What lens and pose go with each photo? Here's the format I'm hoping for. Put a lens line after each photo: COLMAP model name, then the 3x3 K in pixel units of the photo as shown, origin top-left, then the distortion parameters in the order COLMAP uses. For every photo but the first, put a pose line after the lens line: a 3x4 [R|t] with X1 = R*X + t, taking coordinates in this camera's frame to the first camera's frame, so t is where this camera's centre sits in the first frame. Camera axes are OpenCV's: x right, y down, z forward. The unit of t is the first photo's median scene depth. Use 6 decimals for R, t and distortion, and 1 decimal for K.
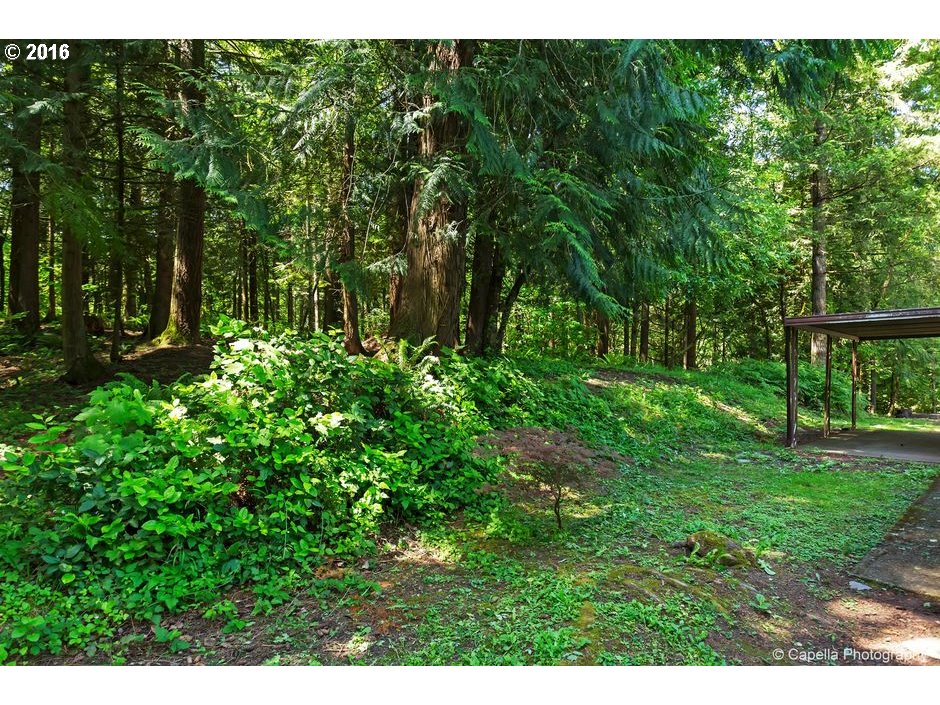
lens RADIAL K [[550.7, 0, 459.9], [0, 550.7, 350.5], [0, 0, 1]] dist [-0.003742, 0.000953]
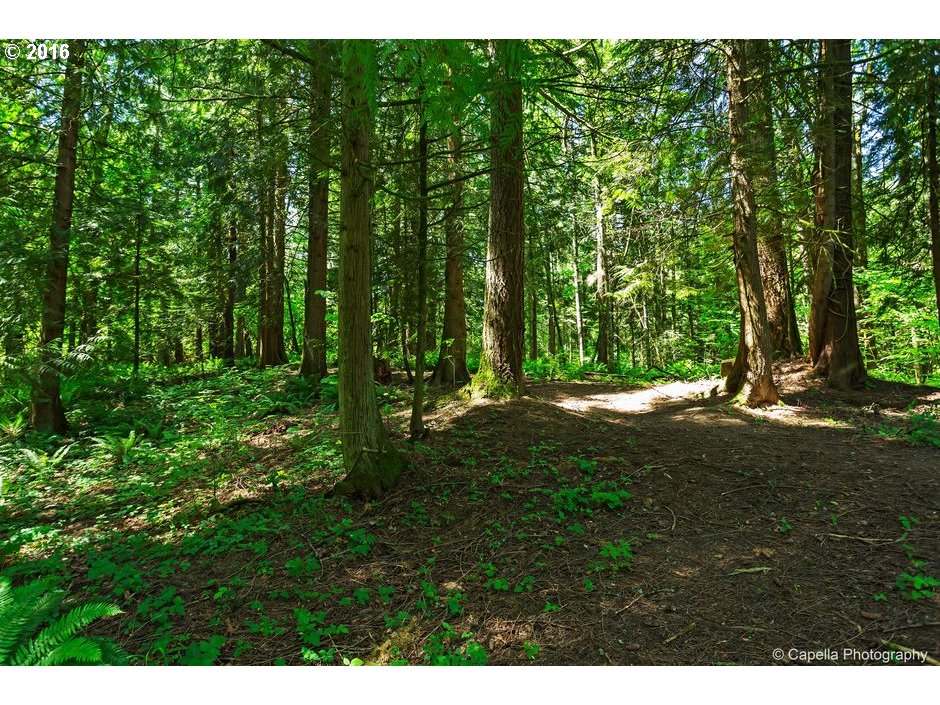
lens RADIAL K [[550.7, 0, 459.9], [0, 550.7, 350.5], [0, 0, 1]] dist [-0.003742, 0.000953]
pose [[0.905622, -0.048648, -0.421285, -0.278108], [0.027043, 0.998001, -0.057112, -0.030280], [0.423222, 0.040329, 0.905128, 0.402320]]
